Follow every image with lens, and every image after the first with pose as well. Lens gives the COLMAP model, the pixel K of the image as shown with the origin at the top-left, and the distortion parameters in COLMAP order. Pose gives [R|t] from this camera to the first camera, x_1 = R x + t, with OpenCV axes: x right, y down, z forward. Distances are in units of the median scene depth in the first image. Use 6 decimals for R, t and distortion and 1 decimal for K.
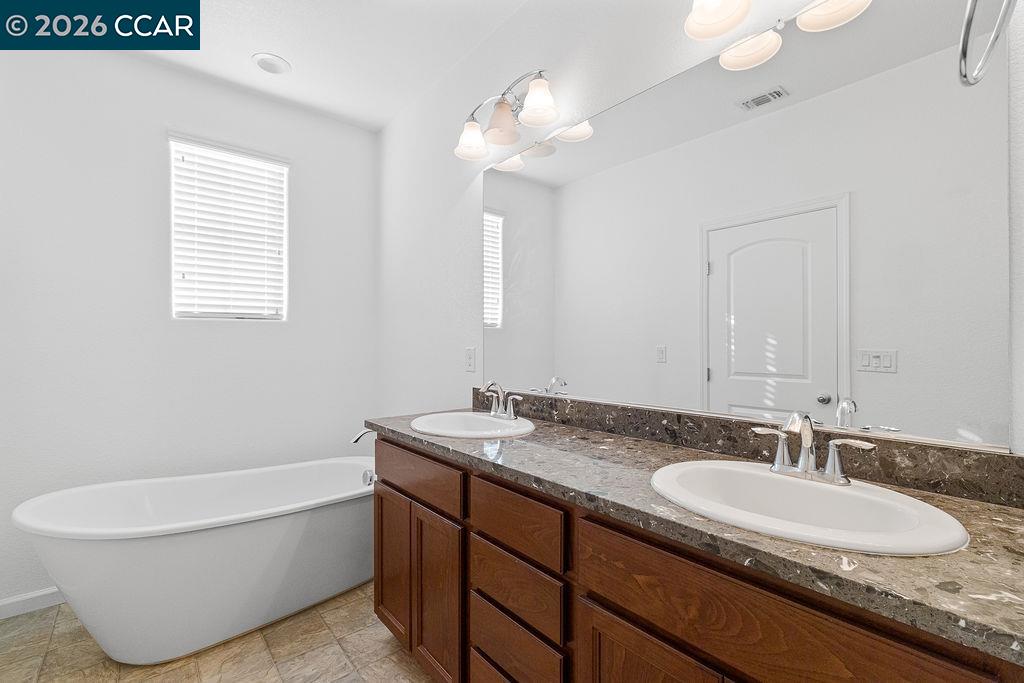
lens RADIAL K [[448.4, 0, 520.3], [0, 448.4, 344.5], [0, 0, 1]] dist [-0.003511, 0.000088]
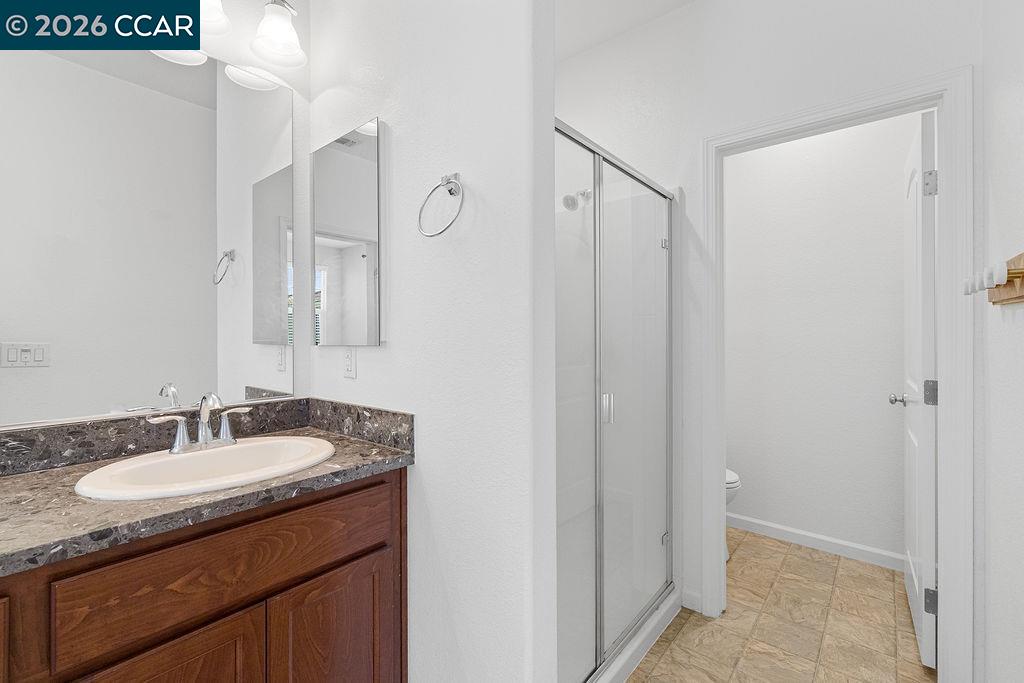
lens RADIAL K [[448.4, 0, 515.9], [0, 448.4, 335.6], [0, 0, 1]] dist [-0.003511, 0.000088]
pose [[-0.180878, -0.000608, 0.983505, -0.745257], [0.003561, 0.999993, 0.001273, -0.002954], [-0.983499, 0.003733, -0.180875, 0.433587]]
